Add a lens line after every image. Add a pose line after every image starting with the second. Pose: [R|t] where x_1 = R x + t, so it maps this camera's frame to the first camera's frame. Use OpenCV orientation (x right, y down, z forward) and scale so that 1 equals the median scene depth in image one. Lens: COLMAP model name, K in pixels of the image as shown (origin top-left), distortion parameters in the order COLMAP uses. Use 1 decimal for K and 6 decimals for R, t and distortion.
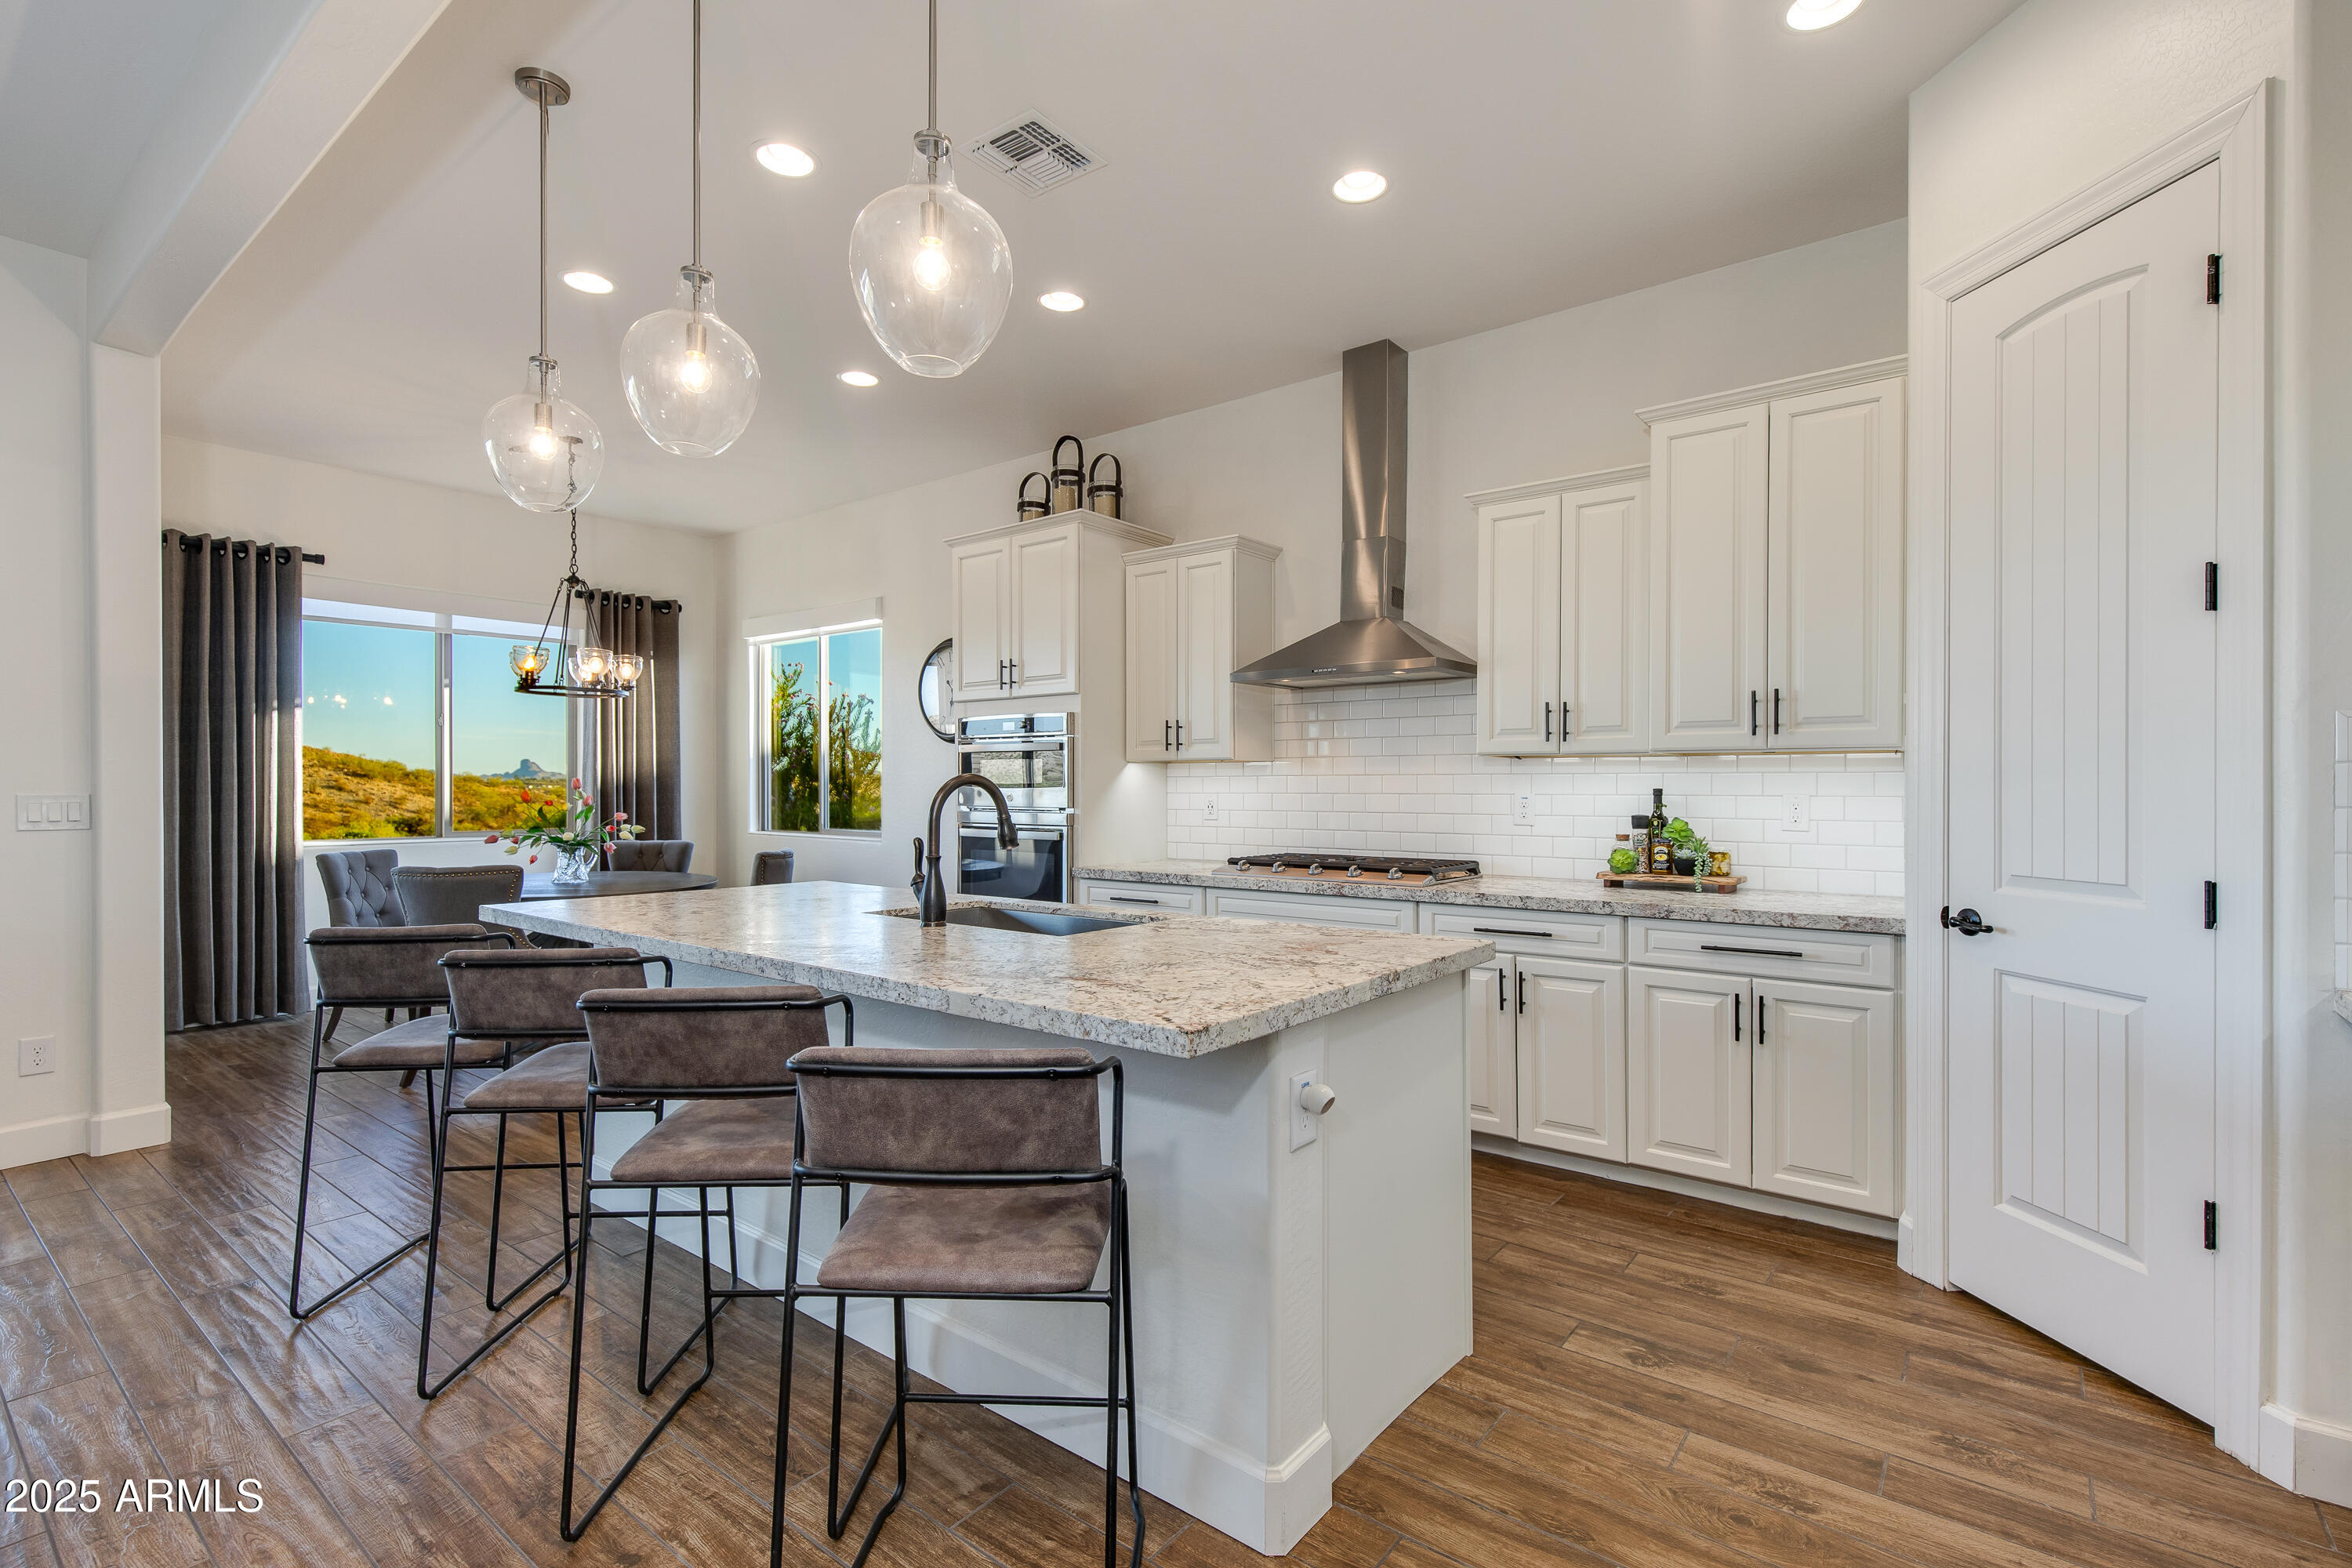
lens RADIAL K [[1056.1, 0, 1186.7], [0, 1056.1, 790.6], [0, 0, 1]] dist [0.004160, 0.000248]
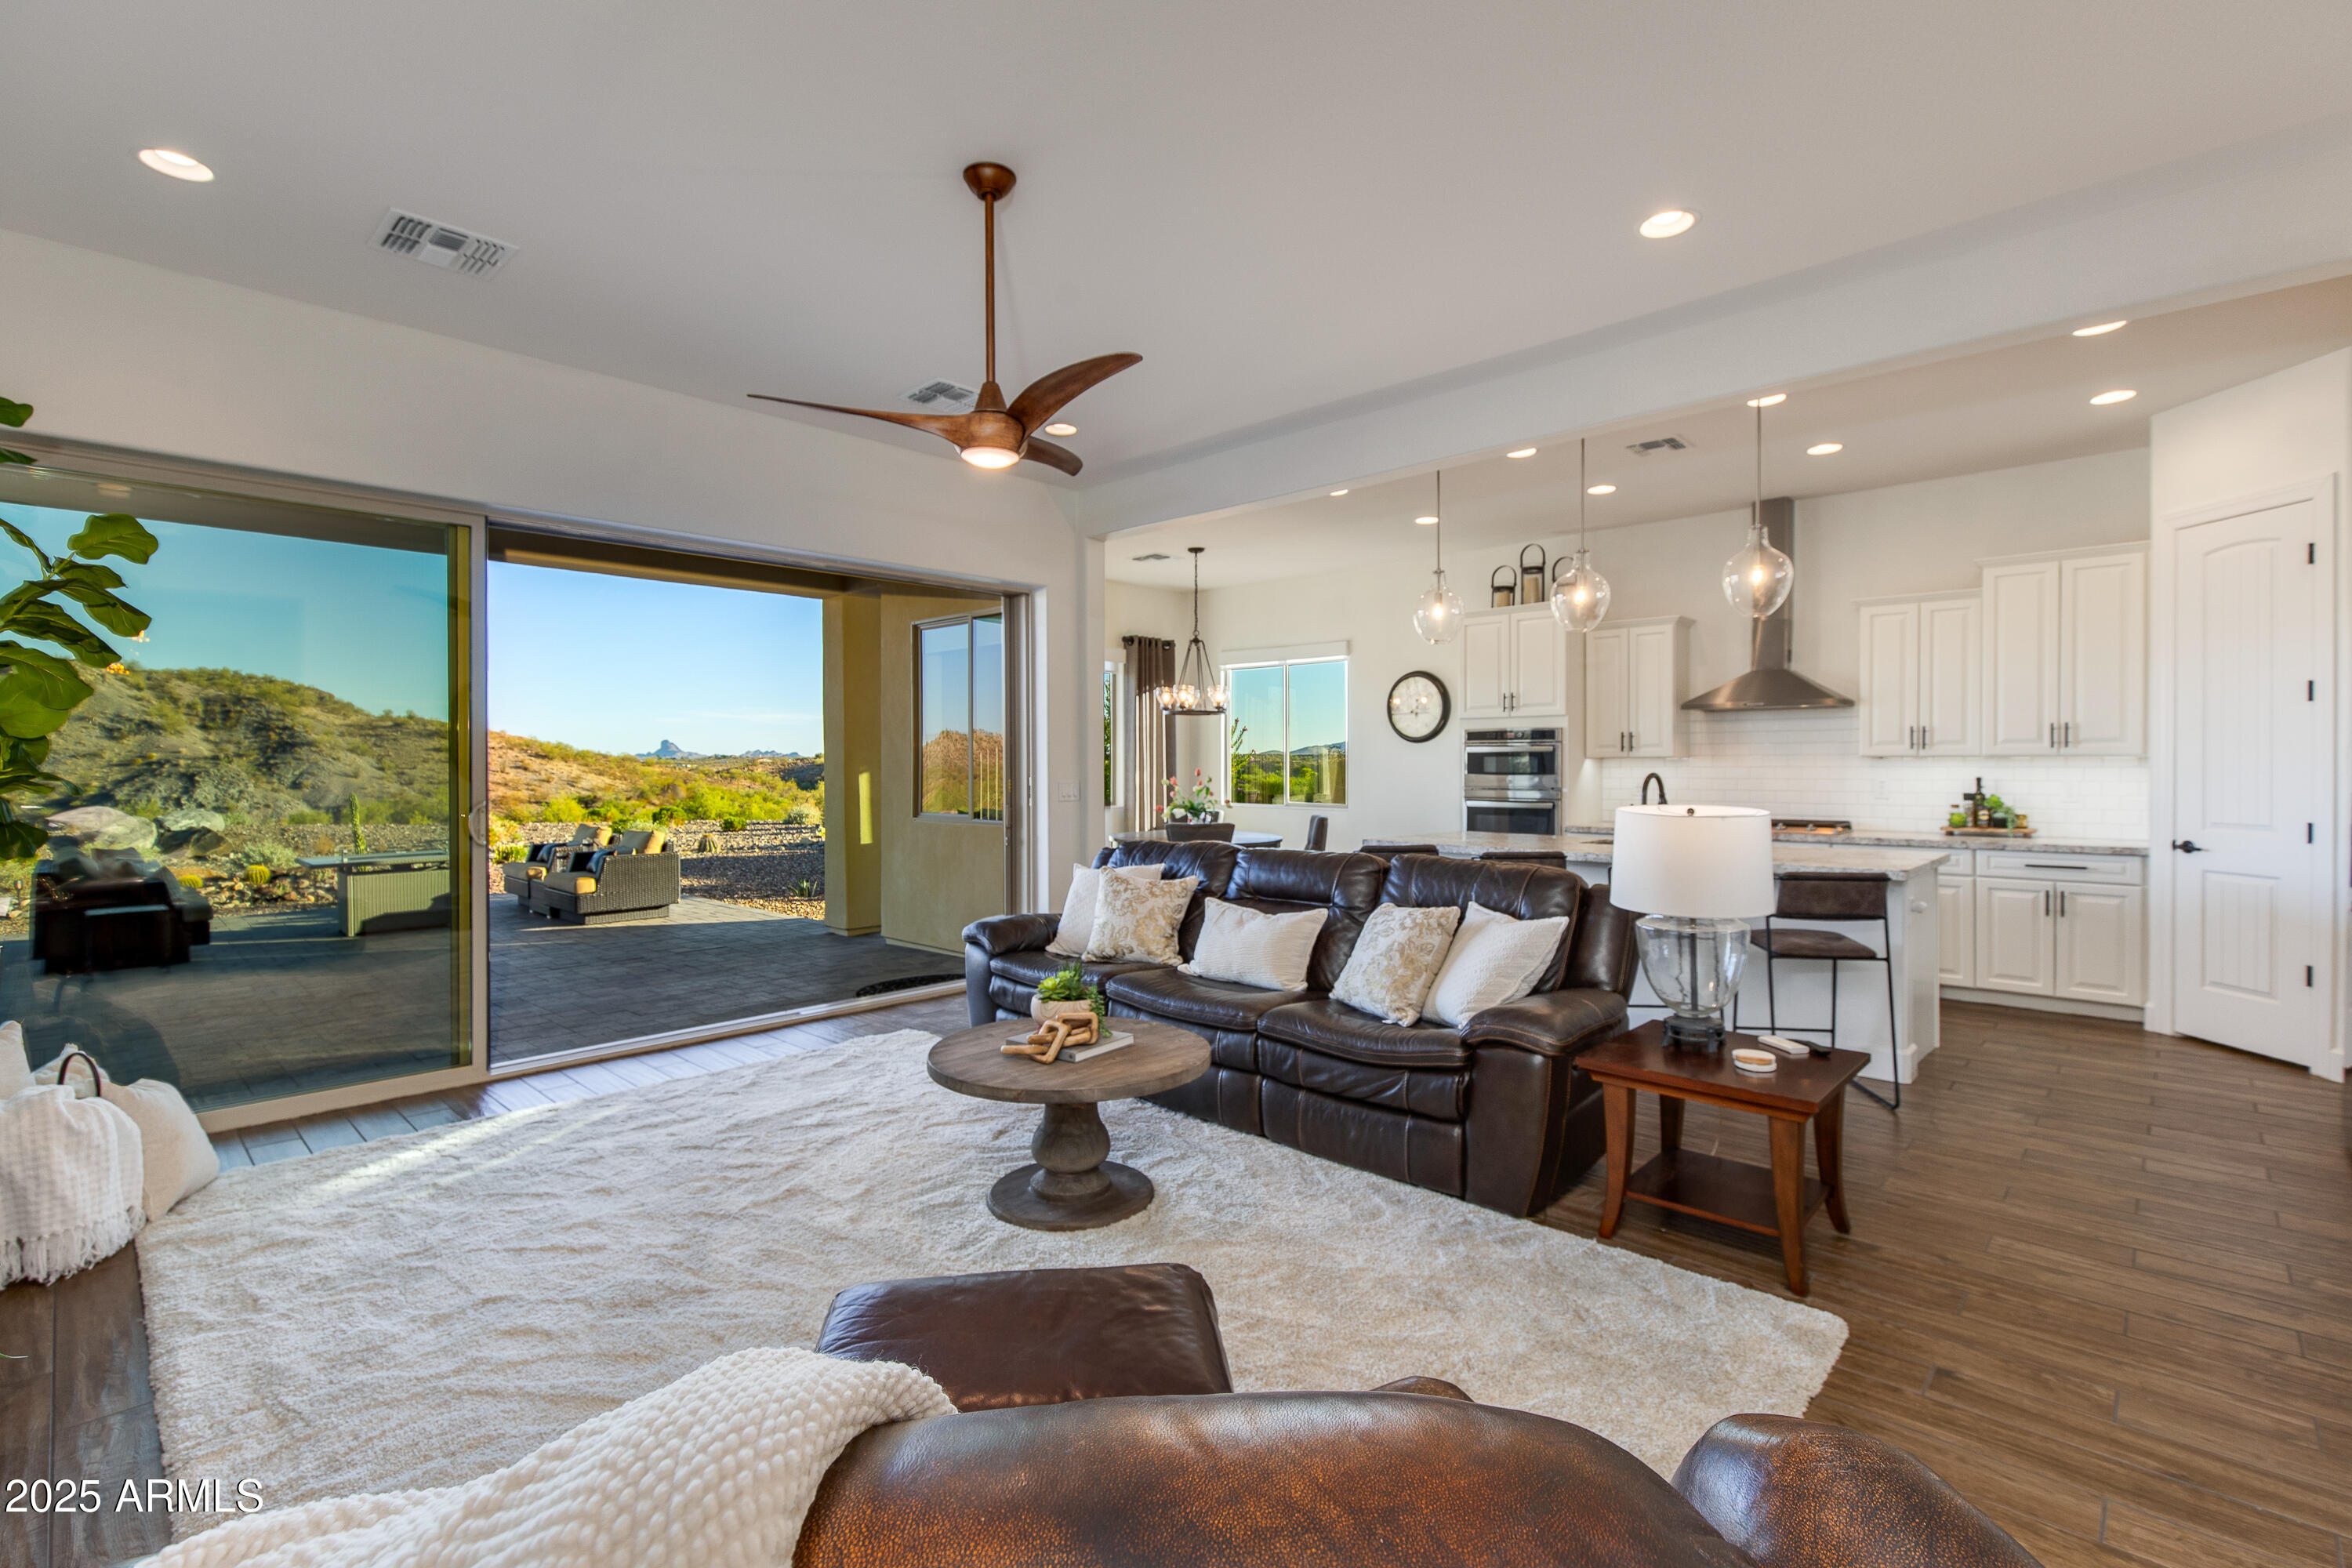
lens RADIAL K [[1063.0, 0, 1180.1], [0, 1063.0, 766.9], [0, 0, 1]] dist [-0.007223, 0.001219]
pose [[0.994965, -0.002159, -0.100196, -0.671614], [0.002023, 0.999997, -0.001456, -0.018386], [0.100199, 0.001246, 0.994967, -0.829031]]
